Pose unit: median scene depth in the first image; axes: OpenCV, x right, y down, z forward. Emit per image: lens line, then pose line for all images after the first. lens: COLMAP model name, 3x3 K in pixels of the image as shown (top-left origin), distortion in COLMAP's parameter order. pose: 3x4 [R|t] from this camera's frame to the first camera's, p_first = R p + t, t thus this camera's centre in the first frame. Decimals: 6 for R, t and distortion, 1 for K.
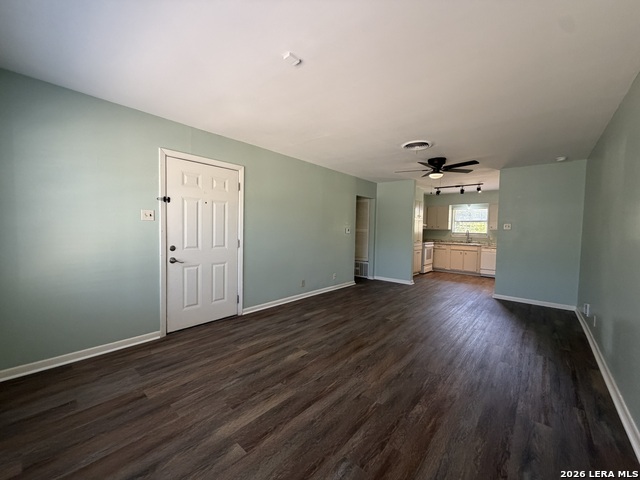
lens RADIAL K [[255.5, 0, 319.4], [0, 255.5, 240.6], [0, 0, 1]] dist [-0.001514, -0.000001]
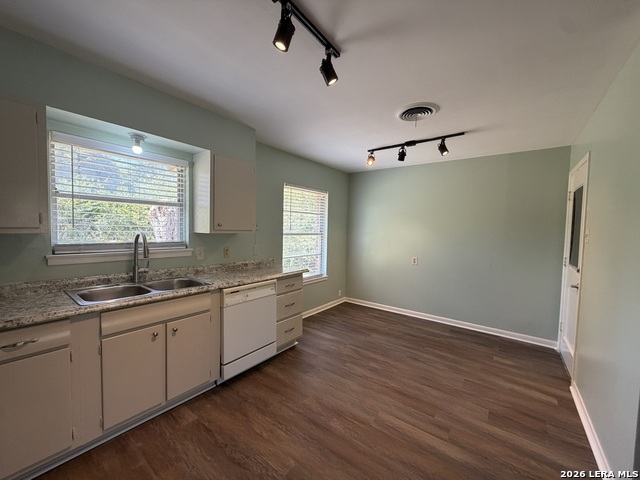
lens RADIAL K [[255.5, 0, 319.0], [0, 255.5, 241.0], [0, 0, 1]] dist [-0.001514, -0.000001]
pose [[-0.062658, -0.057874, 0.996356, 0.319010], [0.012456, 0.998194, 0.058764, -0.047267], [-0.997957, 0.016093, -0.061824, 0.861186]]
